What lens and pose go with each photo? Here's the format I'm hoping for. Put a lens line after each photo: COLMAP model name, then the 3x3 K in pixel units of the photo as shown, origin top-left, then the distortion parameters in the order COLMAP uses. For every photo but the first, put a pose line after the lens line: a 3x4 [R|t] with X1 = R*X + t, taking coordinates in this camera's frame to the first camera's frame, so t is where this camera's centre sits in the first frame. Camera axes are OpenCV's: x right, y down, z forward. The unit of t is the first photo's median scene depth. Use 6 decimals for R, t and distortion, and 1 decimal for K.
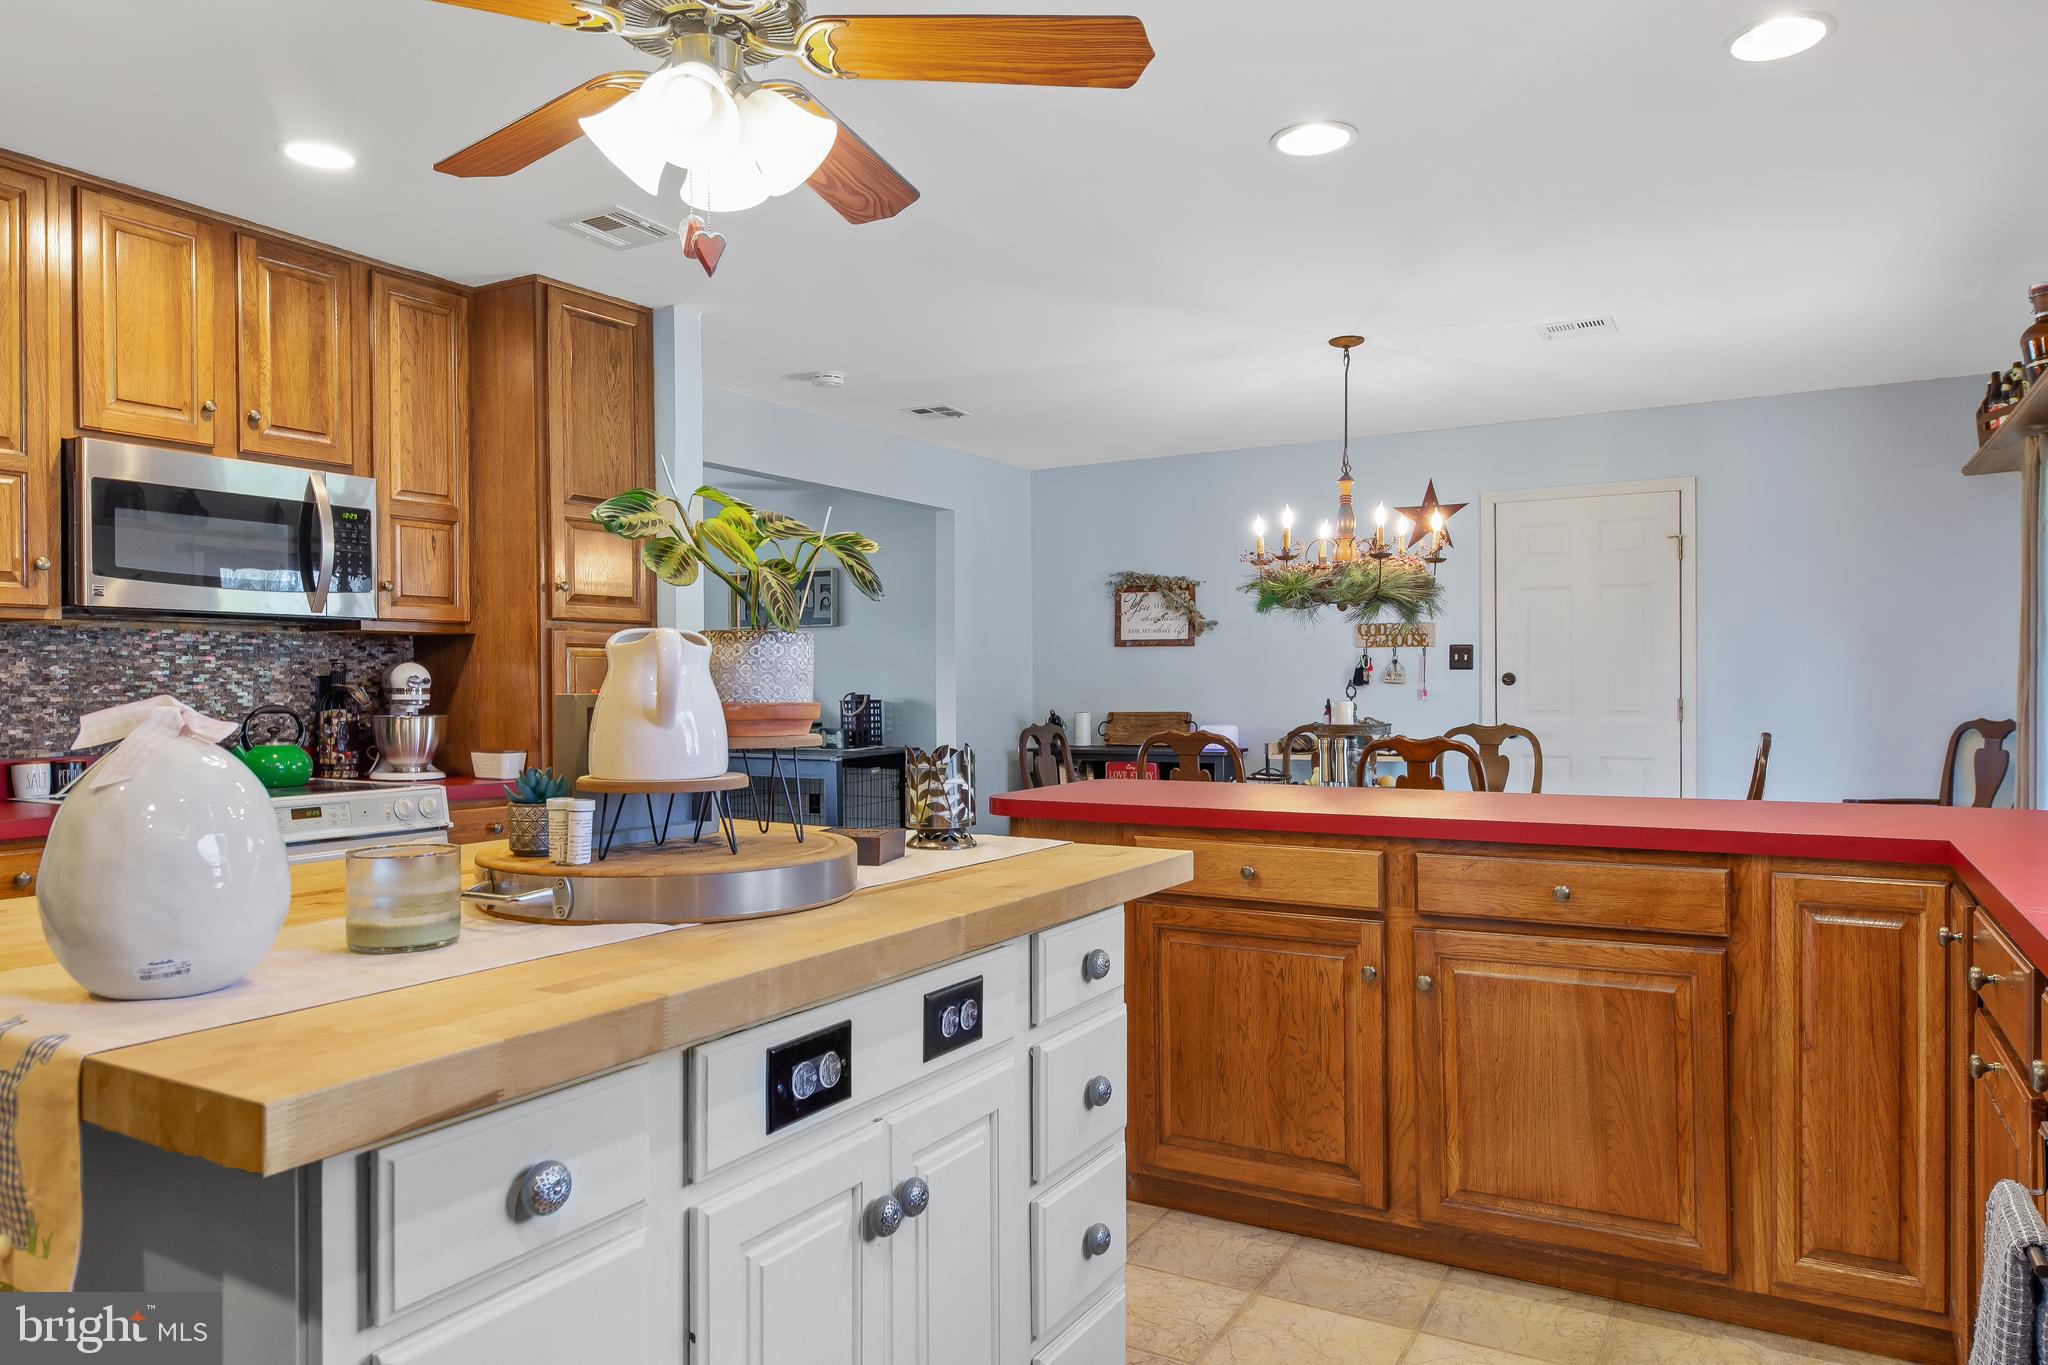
lens RADIAL K [[1339.2, 0, 1024.0], [0, 1339.2, 682.5], [0, 0, 1]] dist [-0.000704, -0.000245]
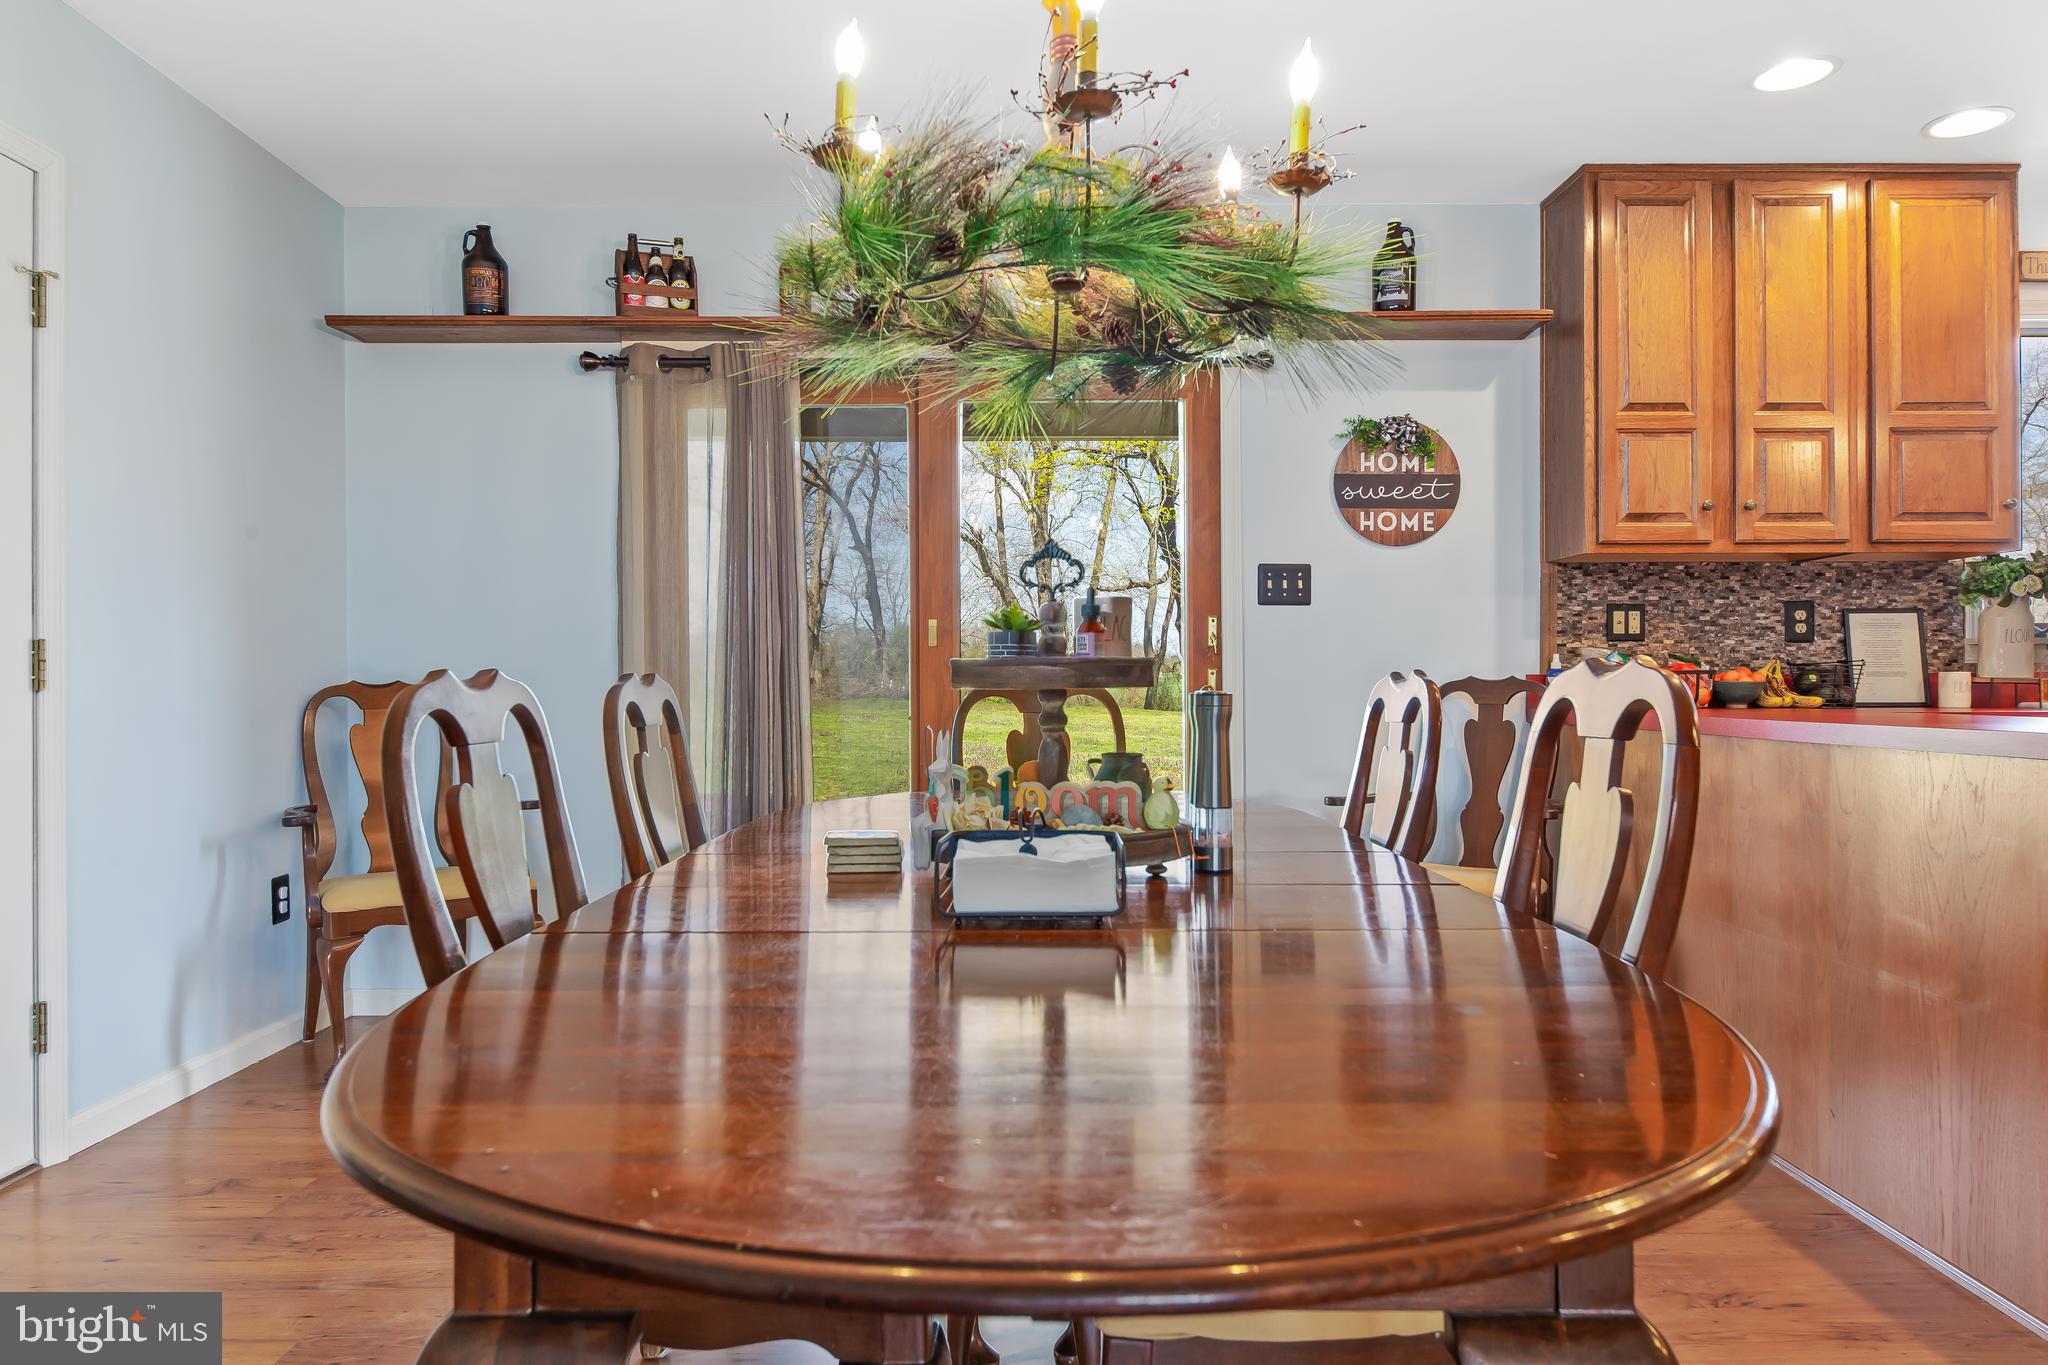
lens RADIAL K [[1333.7, 0, 1024.5], [0, 1333.7, 686.9], [0, 0, 1]] dist [0.005100, -0.006135]
pose [[-0.500095, 0.006901, 0.865943, -0.092526], [0.007017, 0.999968, -0.003917, 0.052155], [-0.865942, 0.004118, -0.500127, 1.552062]]
